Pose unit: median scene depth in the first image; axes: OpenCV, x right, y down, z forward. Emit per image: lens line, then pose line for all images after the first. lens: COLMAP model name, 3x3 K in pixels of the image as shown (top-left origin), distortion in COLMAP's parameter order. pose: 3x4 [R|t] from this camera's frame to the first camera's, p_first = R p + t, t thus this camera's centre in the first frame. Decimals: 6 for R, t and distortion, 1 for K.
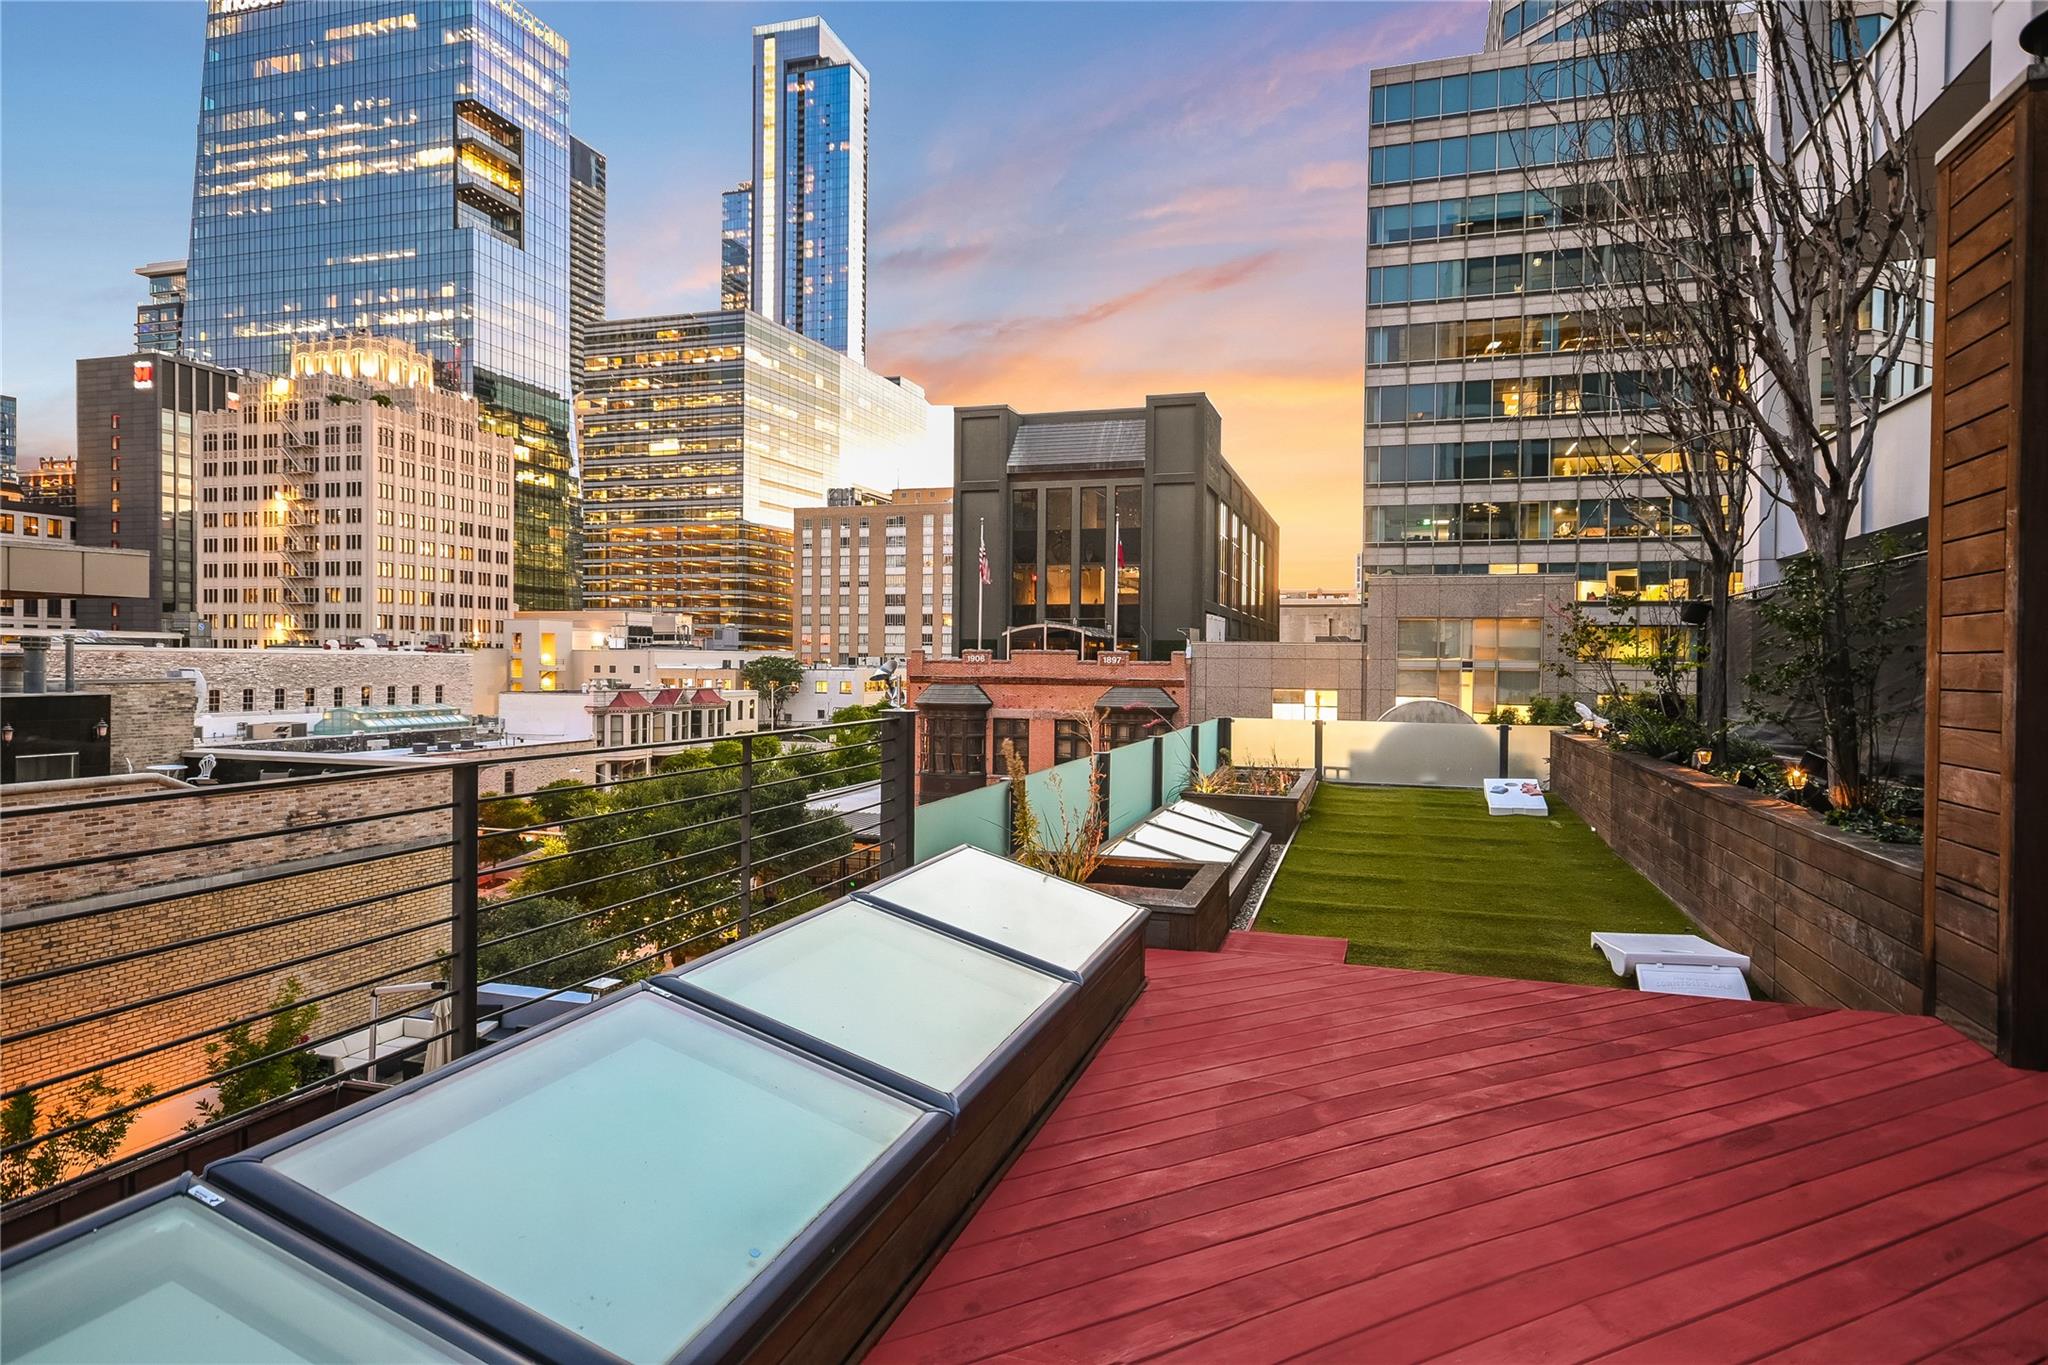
lens RADIAL K [[1237.0, 0, 1018.7], [0, 1237.0, 689.9], [0, 0, 1]] dist [0.006398, 0.014793]
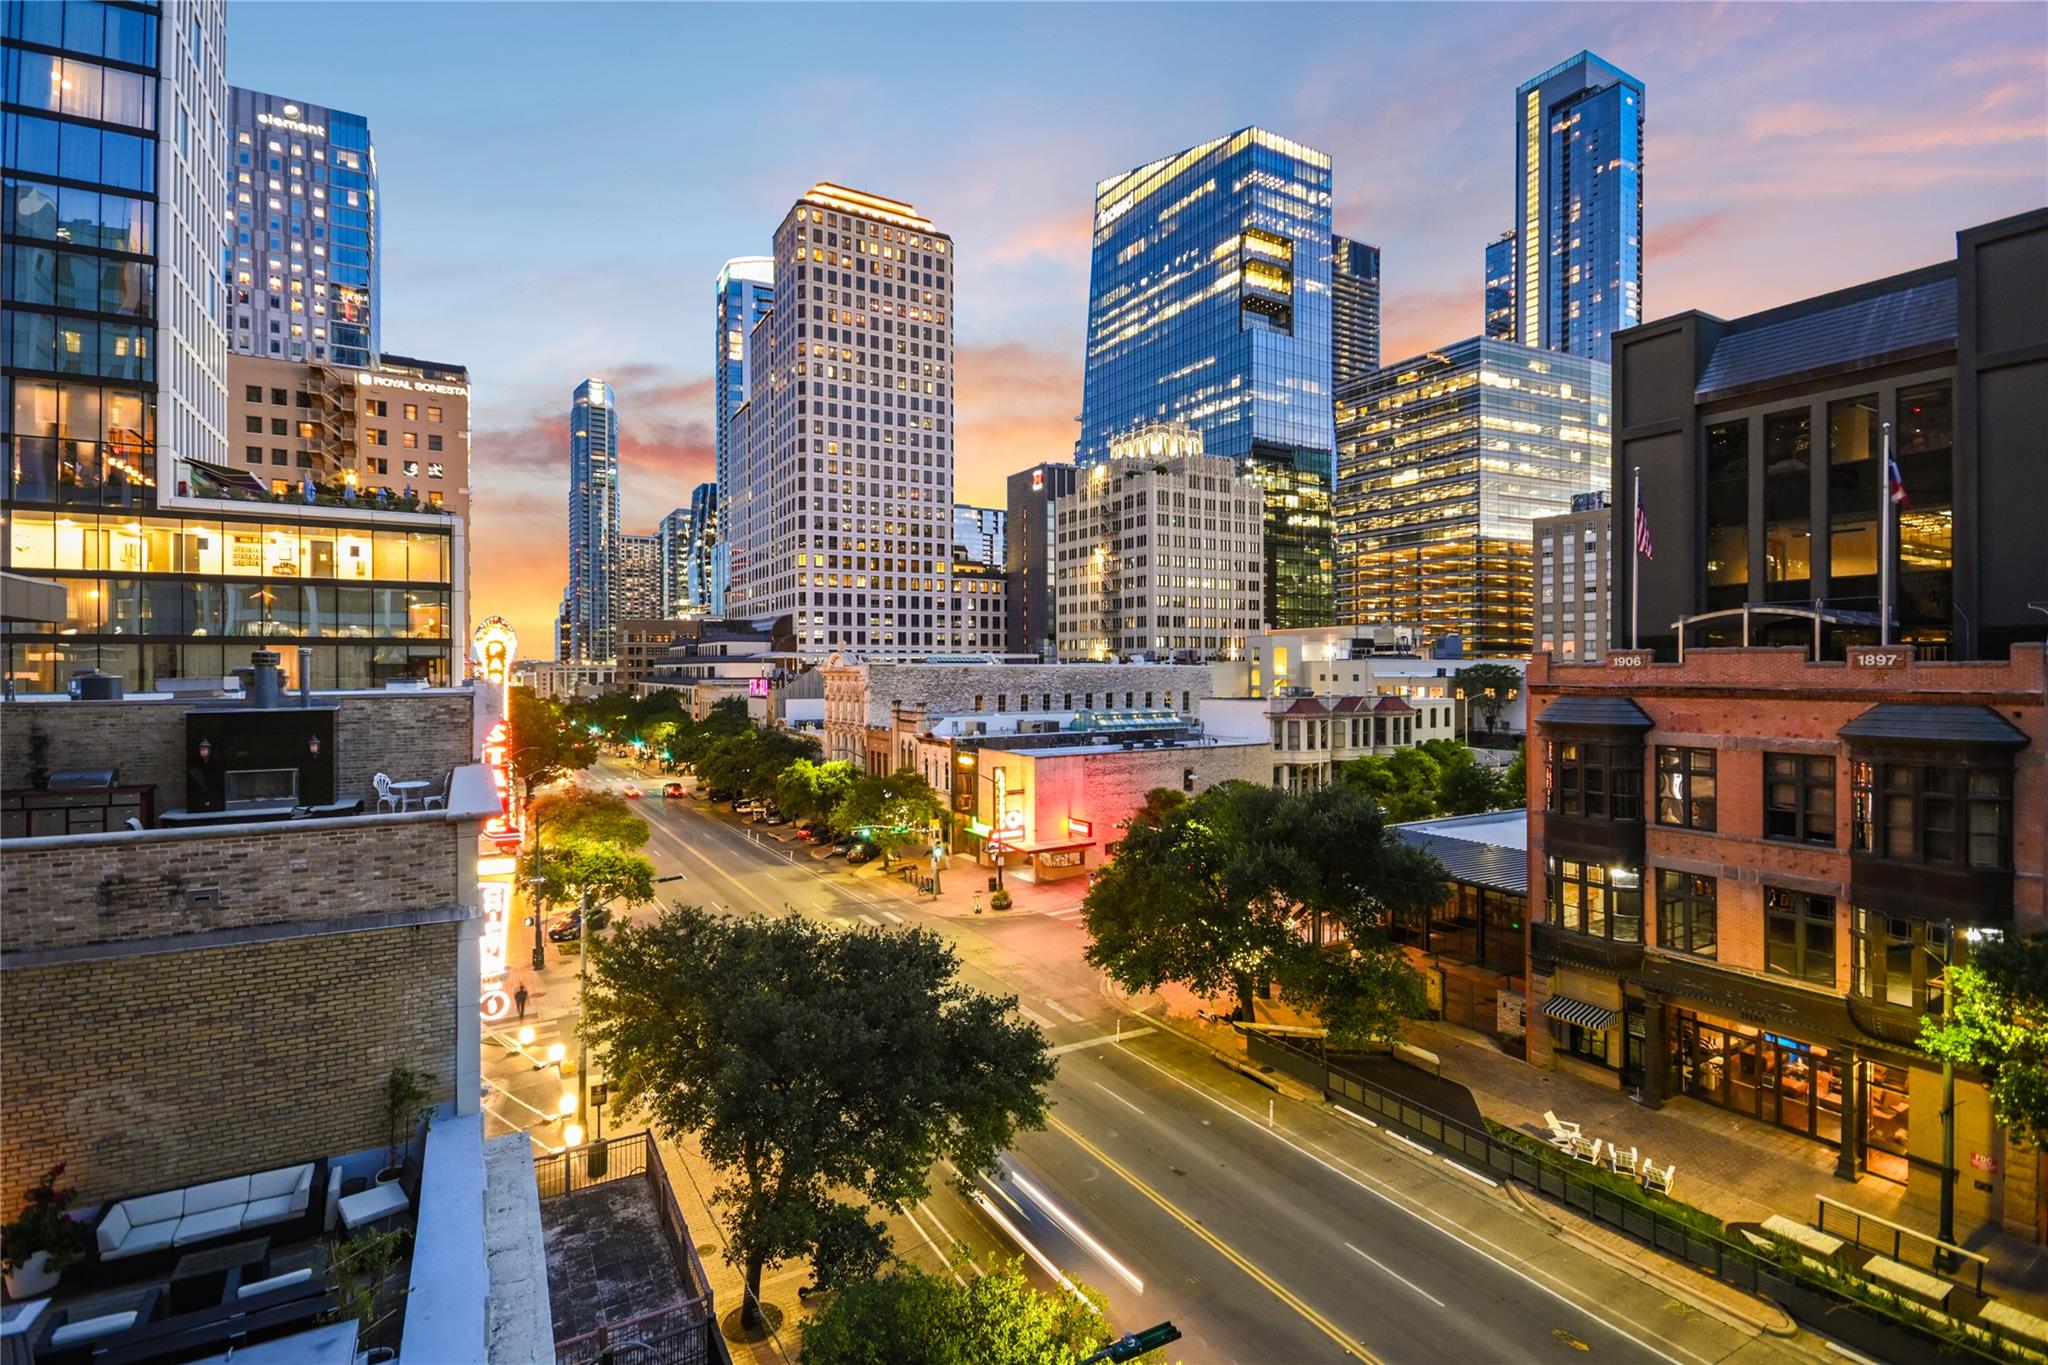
lens RADIAL K [[947.2, 0, 1025.1], [0, 947.2, 662.6], [0, 0, 1]] dist [0.017573, 0.001130]
pose [[0.741265, -0.015536, -0.671032, 0.032614], [-0.006140, 0.999533, -0.029924, -0.002466], [0.671184, 0.026302, 0.740824, 0.143628]]
